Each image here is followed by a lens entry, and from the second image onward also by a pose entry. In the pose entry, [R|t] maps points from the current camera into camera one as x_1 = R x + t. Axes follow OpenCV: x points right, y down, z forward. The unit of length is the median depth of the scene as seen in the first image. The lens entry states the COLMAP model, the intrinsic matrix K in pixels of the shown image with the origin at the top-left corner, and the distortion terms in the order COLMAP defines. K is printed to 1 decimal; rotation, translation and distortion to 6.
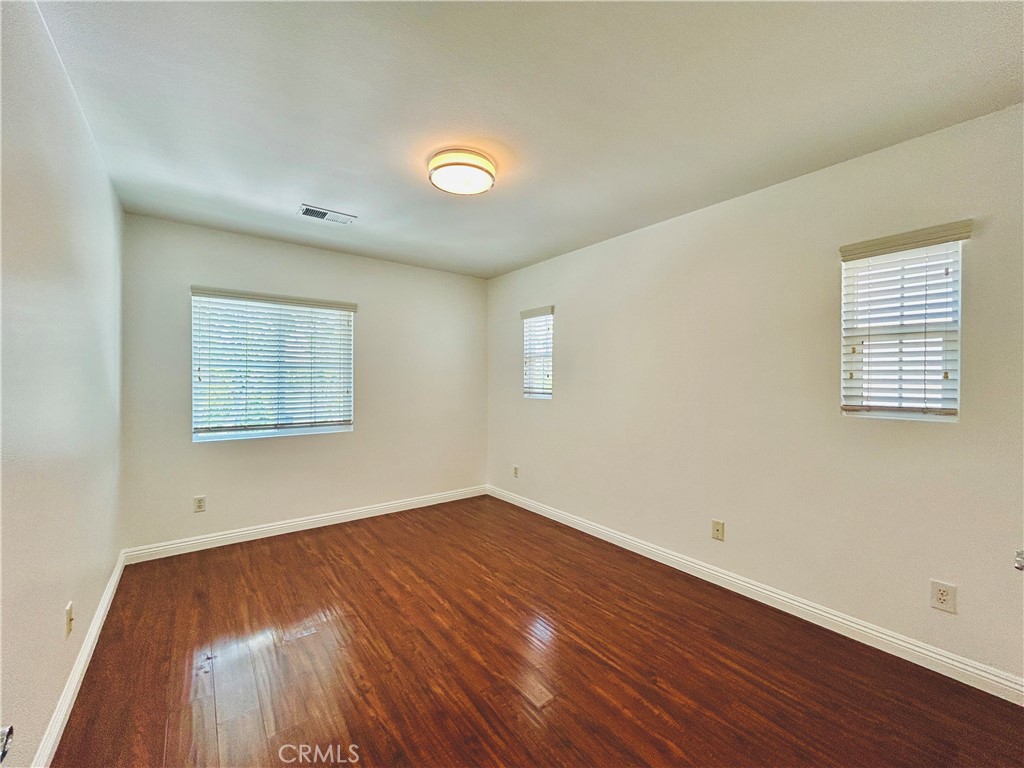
lens RADIAL K [[413.6, 0, 511.3], [0, 413.6, 381.2], [0, 0, 1]] dist [0.000215, 0.000224]
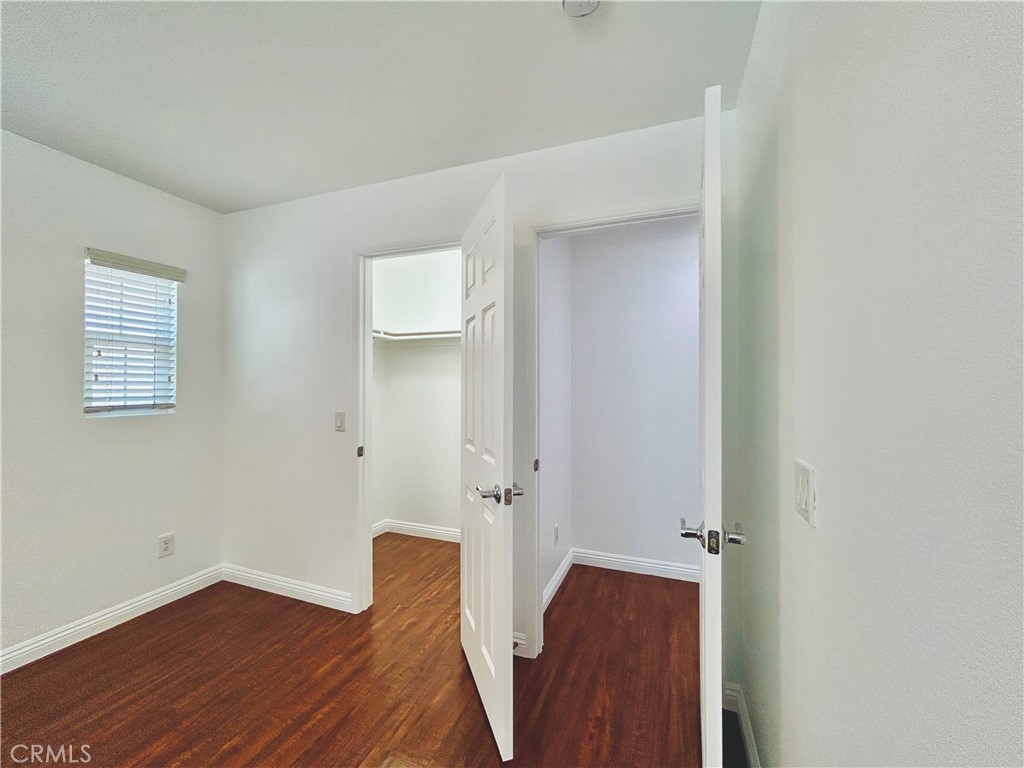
lens RADIAL K [[413.6, 0, 511.3], [0, 413.6, 381.2], [0, 0, 1]] dist [0.000215, 0.000224]
pose [[-0.524185, -0.000759, 0.851604, -0.638116], [-0.006923, 0.999970, -0.003370, -0.008706], [-0.851576, -0.007662, -0.524174, 0.724159]]
